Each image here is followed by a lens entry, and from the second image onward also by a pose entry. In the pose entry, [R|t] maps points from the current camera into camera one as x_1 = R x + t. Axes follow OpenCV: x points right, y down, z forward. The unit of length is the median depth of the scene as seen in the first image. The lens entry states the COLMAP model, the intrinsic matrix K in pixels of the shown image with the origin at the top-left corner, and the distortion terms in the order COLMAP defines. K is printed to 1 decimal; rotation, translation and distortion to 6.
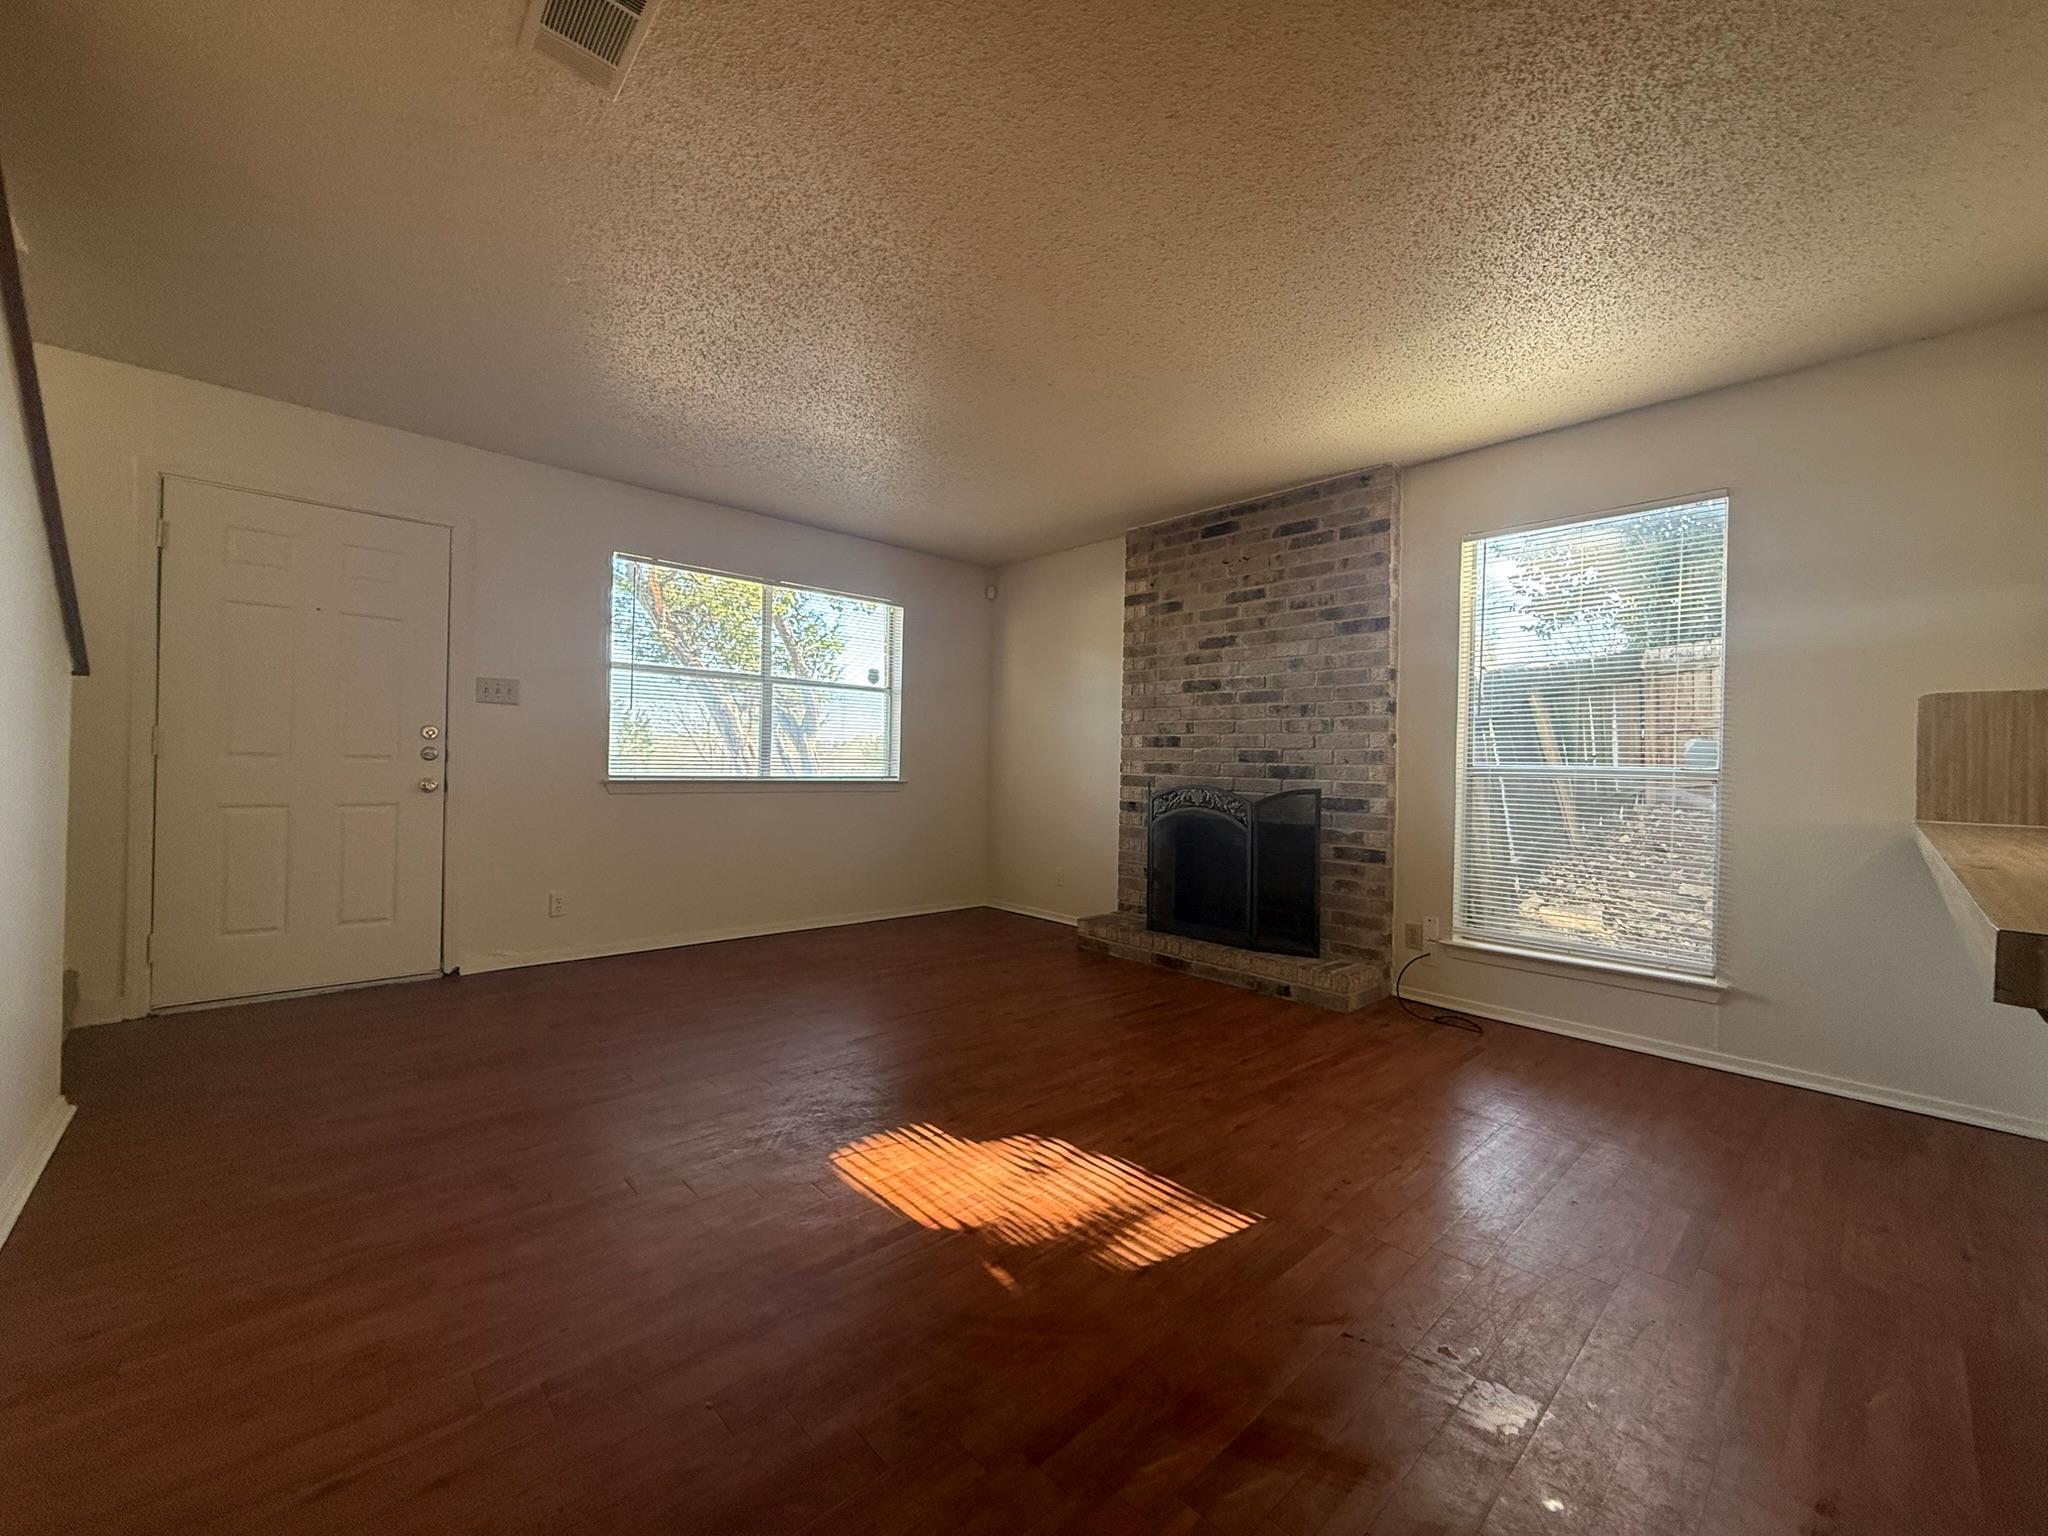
lens RADIAL K [[814.5, 0, 1015.1], [0, 814.5, 764.9], [0, 0, 1]] dist [0.000142, 0.001007]
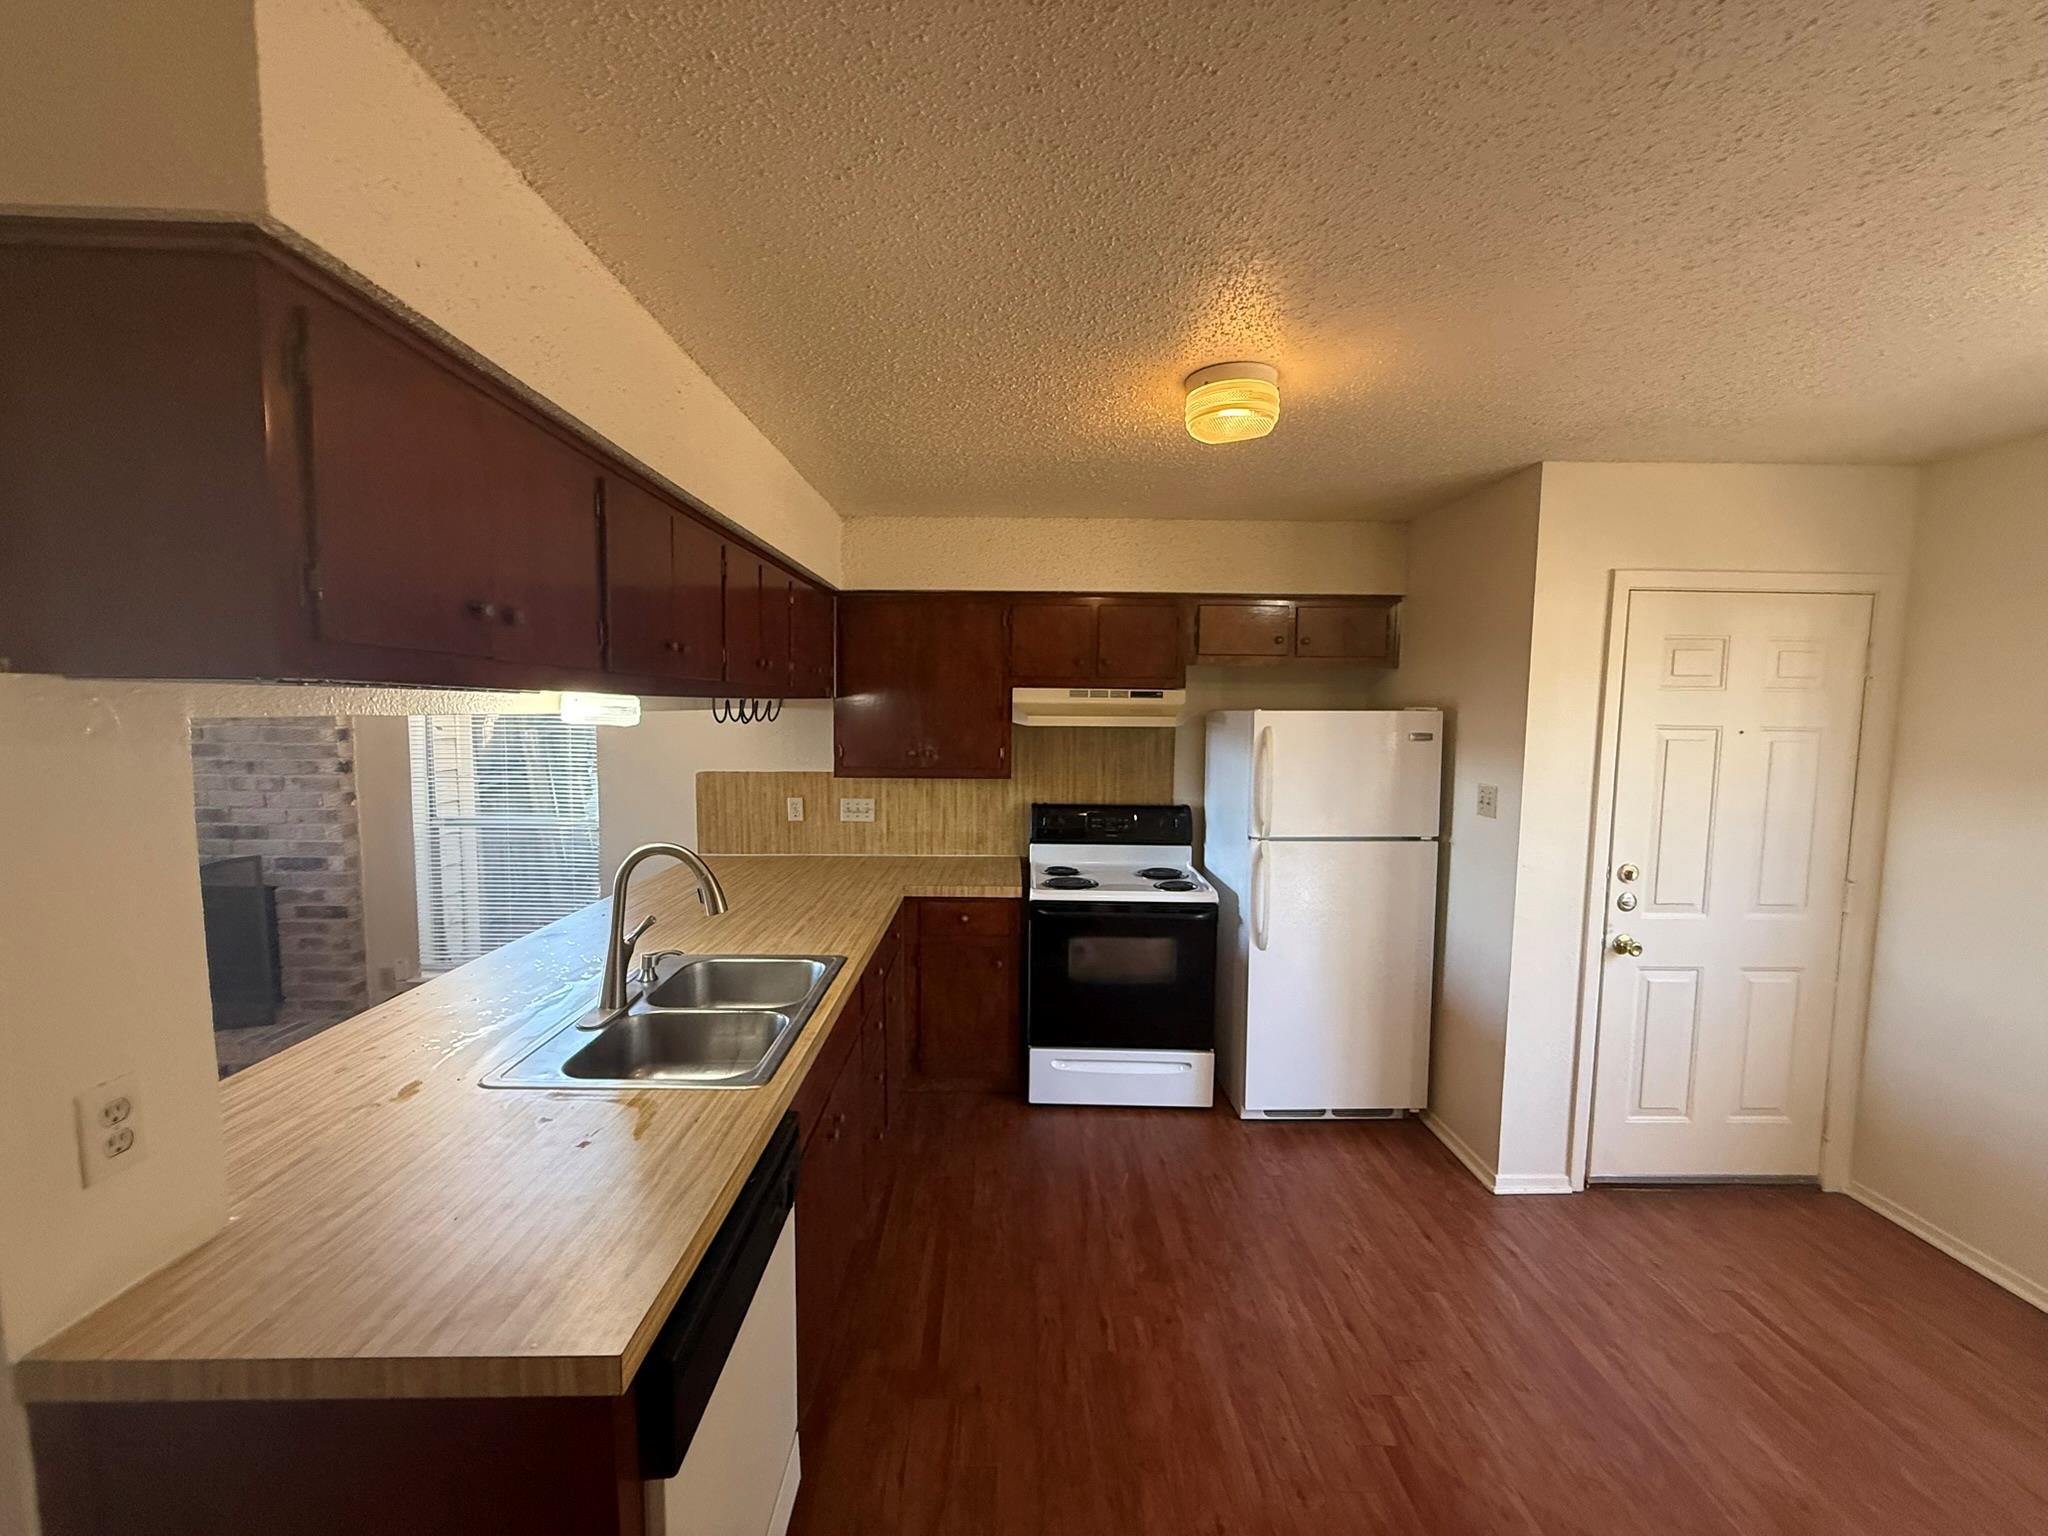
lens RADIAL K [[814.5, 0, 1015.3], [0, 814.5, 766.6], [0, 0, 1]] dist [0.000142, 0.001007]
pose [[0.671675, -0.076353, 0.736901, 0.260560], [0.006354, 0.995232, 0.097328, -0.157363], [-0.740819, -0.060691, 0.668958, -0.295737]]
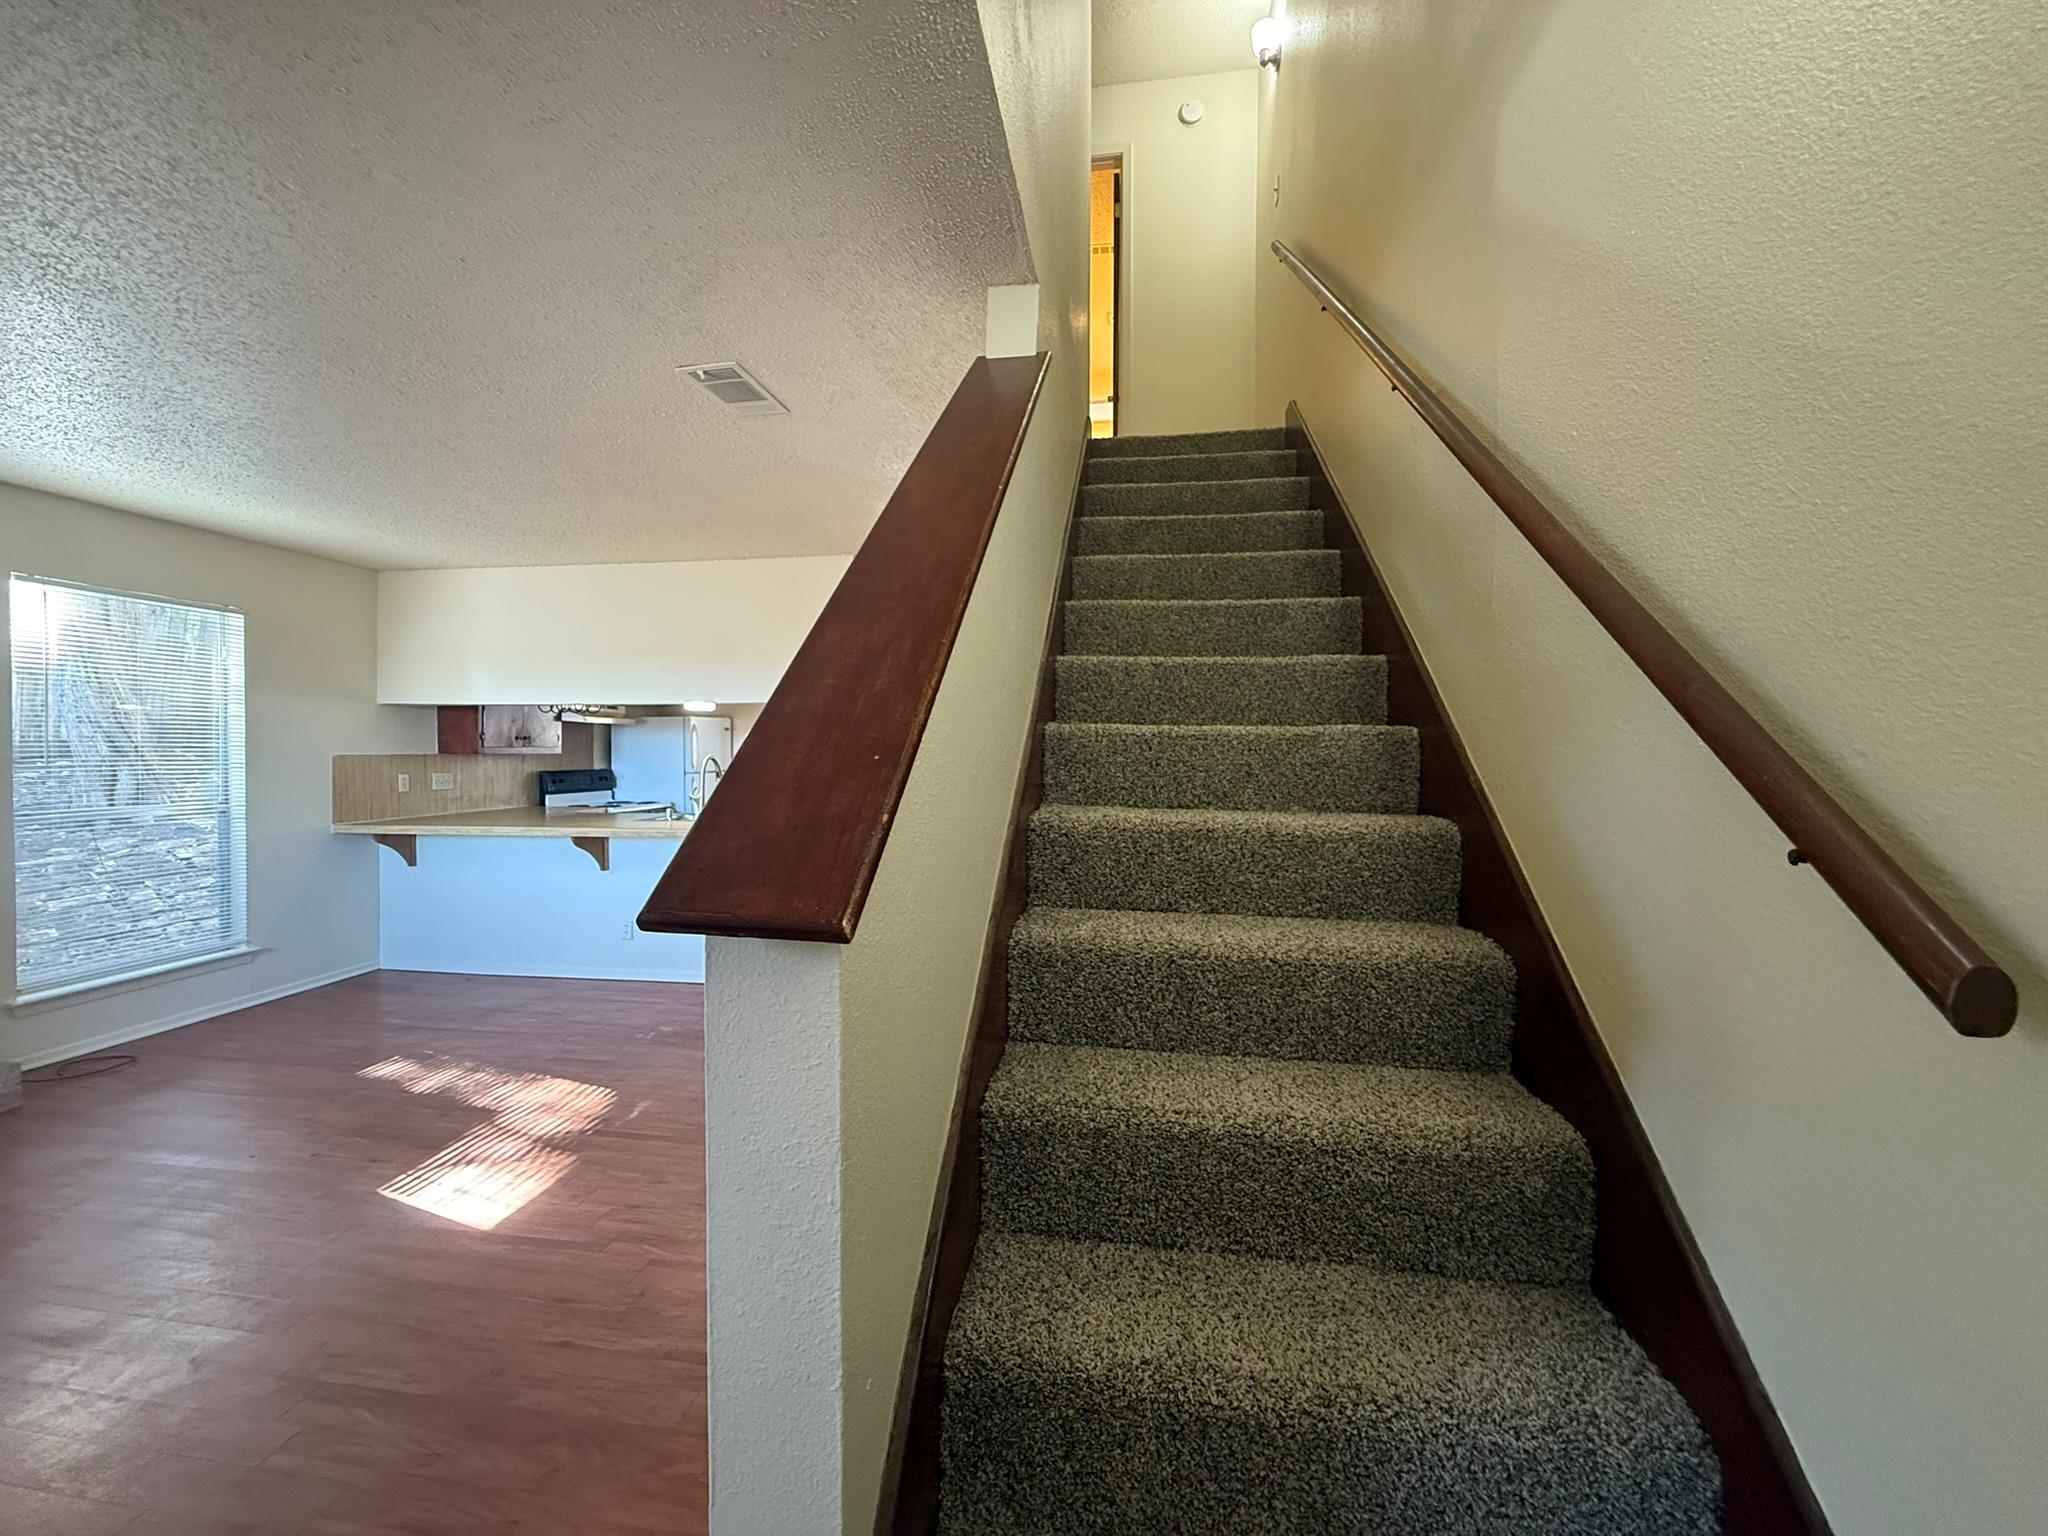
lens RADIAL K [[814.5, 0, 1022.1], [0, 814.5, 771.9], [0, 0, 1]] dist [0.000142, 0.001007]
pose [[-0.641480, -0.046043, 0.765756, -0.832913], [-0.019091, 0.998846, 0.044065, -0.103584], [-0.766902, 0.013648, -0.641619, 0.649802]]
